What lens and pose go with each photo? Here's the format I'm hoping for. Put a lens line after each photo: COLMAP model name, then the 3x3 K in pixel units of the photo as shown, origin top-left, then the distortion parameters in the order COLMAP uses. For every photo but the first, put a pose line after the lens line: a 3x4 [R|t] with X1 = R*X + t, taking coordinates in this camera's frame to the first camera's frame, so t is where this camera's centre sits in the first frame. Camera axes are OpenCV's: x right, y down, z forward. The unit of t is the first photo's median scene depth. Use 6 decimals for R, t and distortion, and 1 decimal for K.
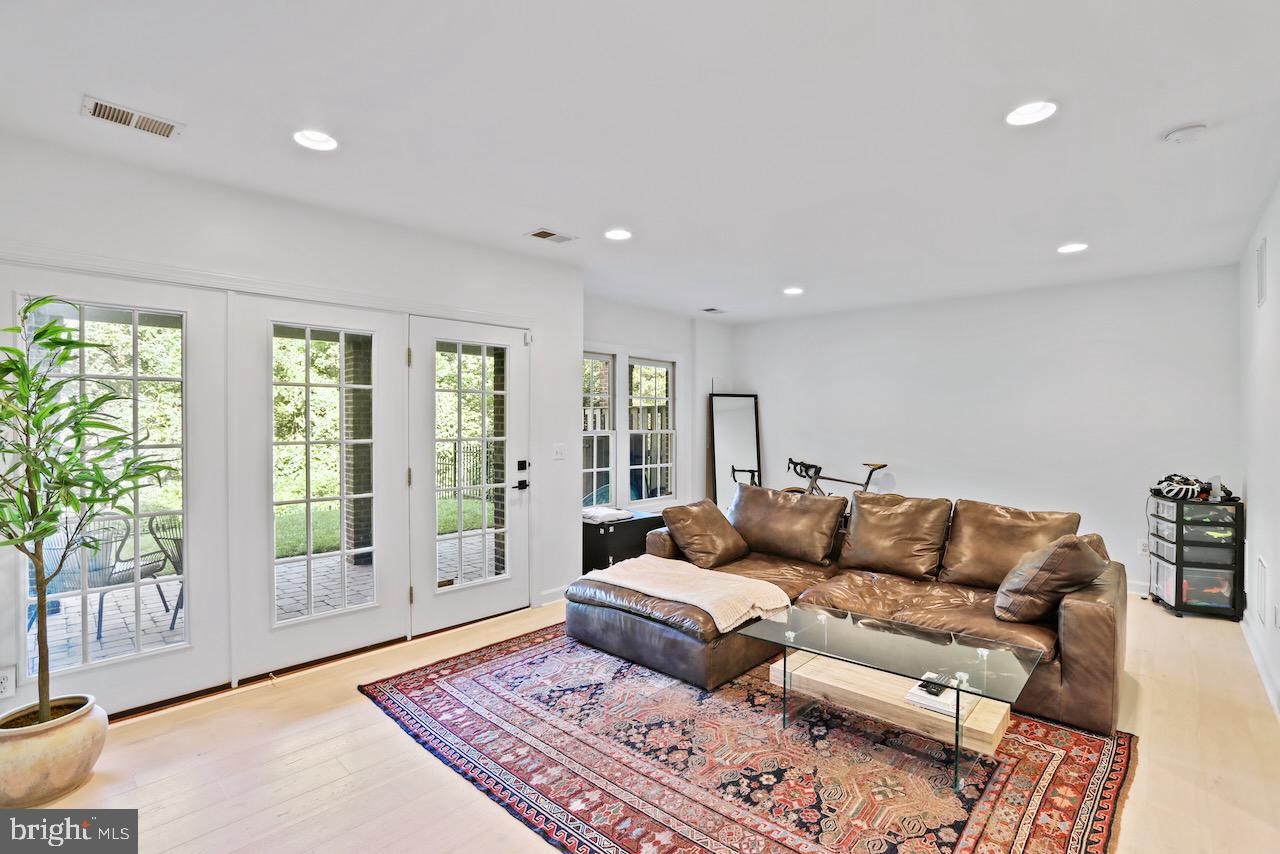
lens RADIAL K [[582.3, 0, 640.0], [0, 582.3, 423.1], [0, 0, 1]] dist [-0.070368, 0.025216]
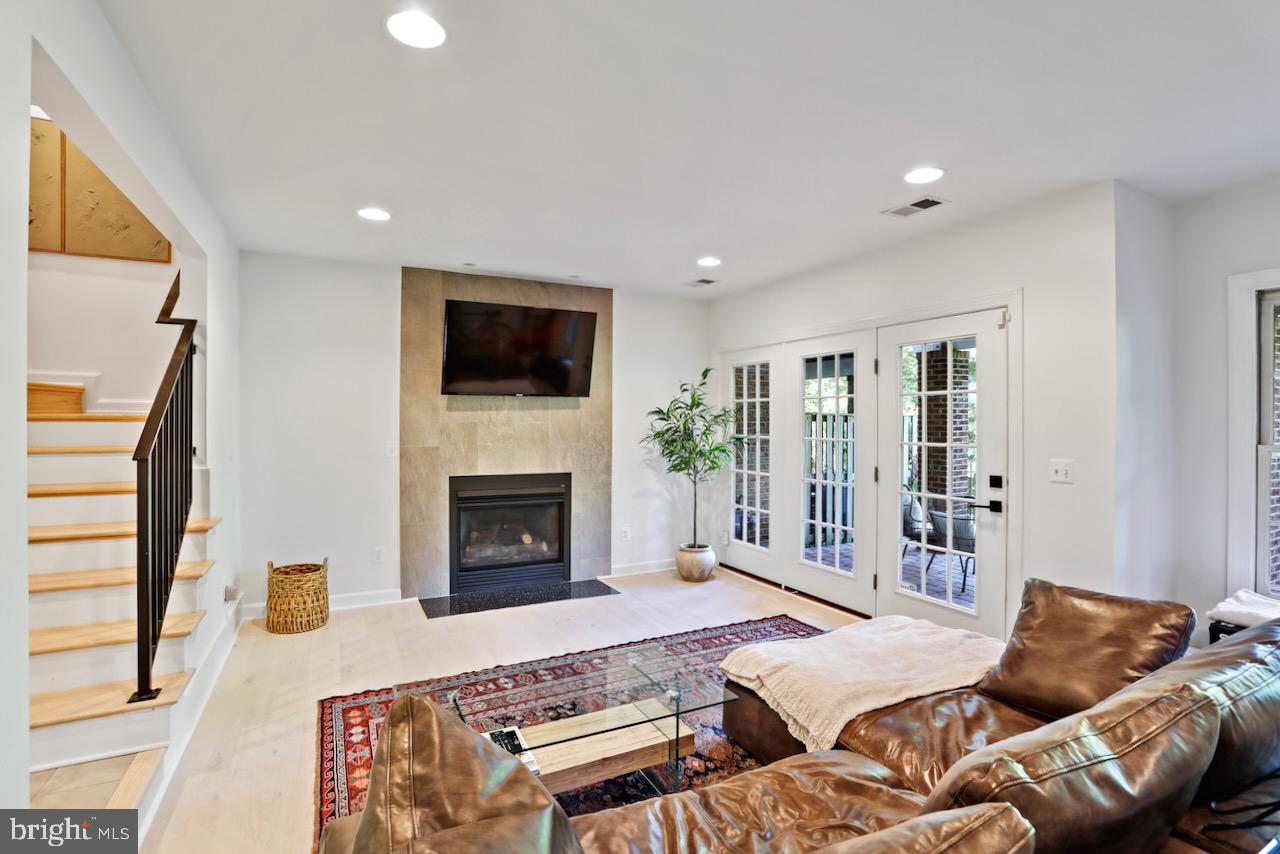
lens RADIAL K [[586.6, 0, 640.5], [0, 586.6, 420.9], [0, 0, 1]] dist [-0.080977, 0.033298]
pose [[-0.333124, -0.001354, -0.942882, 0.990929], [-0.000695, 0.999999, -0.001190, -0.011900], [0.942883, 0.000259, -0.333124, 1.163694]]
